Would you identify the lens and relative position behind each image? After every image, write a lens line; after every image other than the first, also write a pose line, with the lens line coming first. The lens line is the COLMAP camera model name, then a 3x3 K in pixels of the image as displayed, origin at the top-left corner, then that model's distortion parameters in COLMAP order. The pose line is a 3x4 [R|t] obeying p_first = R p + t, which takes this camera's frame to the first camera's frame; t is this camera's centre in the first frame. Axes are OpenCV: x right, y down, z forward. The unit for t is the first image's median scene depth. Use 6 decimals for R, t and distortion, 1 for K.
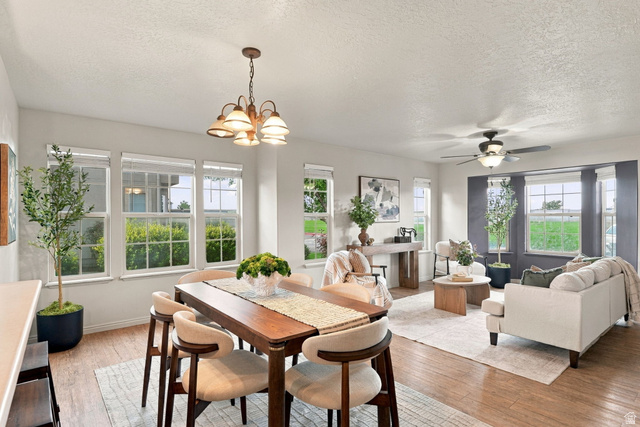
lens RADIAL K [[333.6, 0, 320.0], [0, 333.6, 213.5], [0, 0, 1]] dist [0.000590, 0.001234]
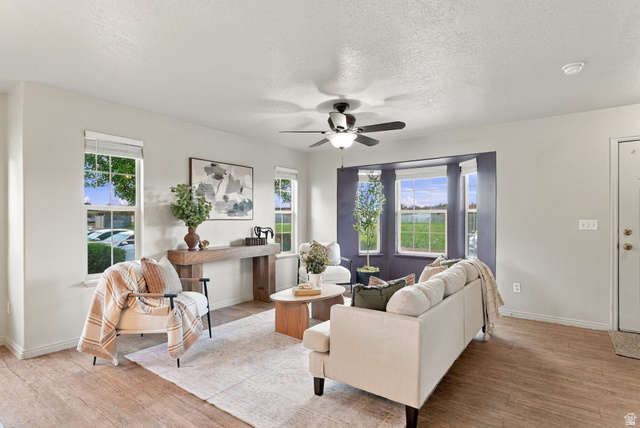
lens RADIAL K [[333.6, 0, 320.0], [0, 333.6, 214.0], [0, 0, 1]] dist [0.000590, 0.001234]
pose [[0.965499, 0.006395, 0.260330, 0.212919], [-0.005497, 0.999976, -0.004177, 0.016283], [-0.260350, 0.002602, 0.965511, 0.209517]]
